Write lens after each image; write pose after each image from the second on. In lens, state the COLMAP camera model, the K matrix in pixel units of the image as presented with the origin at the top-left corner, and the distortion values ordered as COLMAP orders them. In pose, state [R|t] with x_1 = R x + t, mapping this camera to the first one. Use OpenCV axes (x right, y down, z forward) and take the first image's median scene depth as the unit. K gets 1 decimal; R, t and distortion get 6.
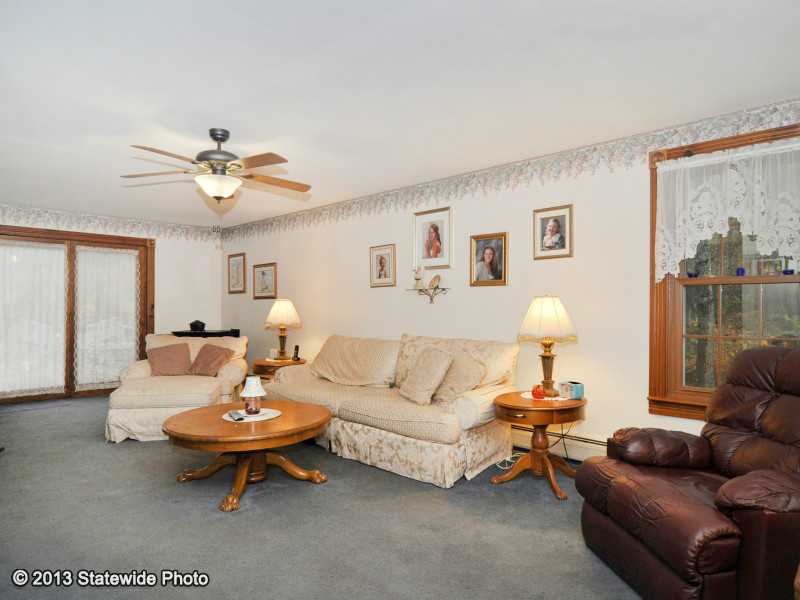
lens RADIAL K [[490.9, 0, 405.0], [0, 490.9, 300.8], [0, 0, 1]] dist [-0.002379, -0.010467]
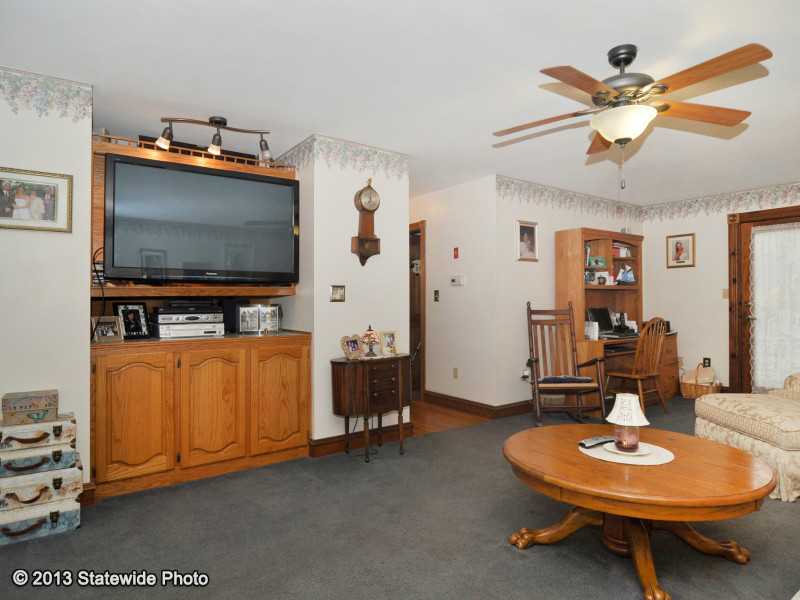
lens RADIAL K [[490.9, 0, 400.1], [0, 490.9, 296.0], [0, 0, 1]] dist [-0.002379, -0.010467]
pose [[-0.180340, -0.015870, -0.983476, 0.299447], [0.017624, 0.999657, -0.019363, 0.020204], [0.983446, -0.020825, -0.179999, 0.613345]]
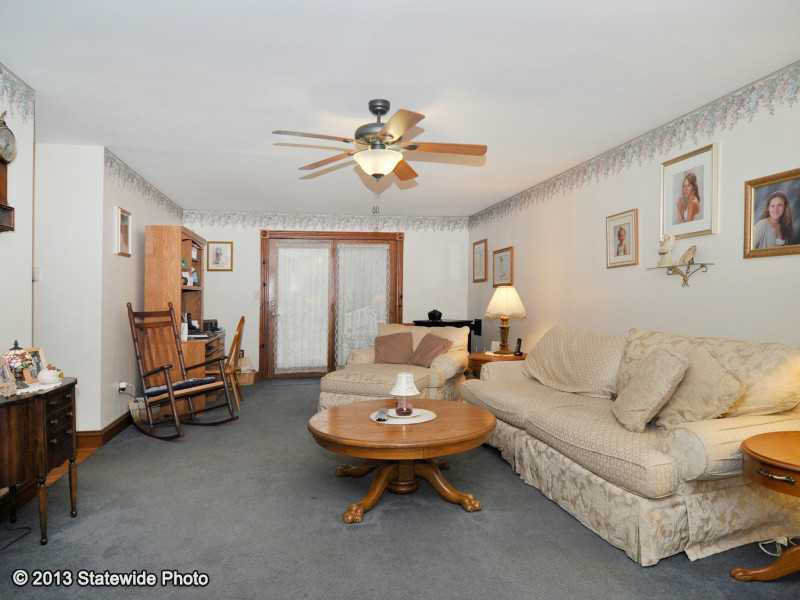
lens RADIAL K [[490.9, 0, 394.6], [0, 490.9, 304.8], [0, 0, 1]] dist [-0.002379, -0.010467]
pose [[0.815107, -0.003101, -0.579303, 0.134385], [0.019160, 0.999583, 0.021608, 0.009823], [0.578994, -0.028713, 0.814826, 0.198864]]
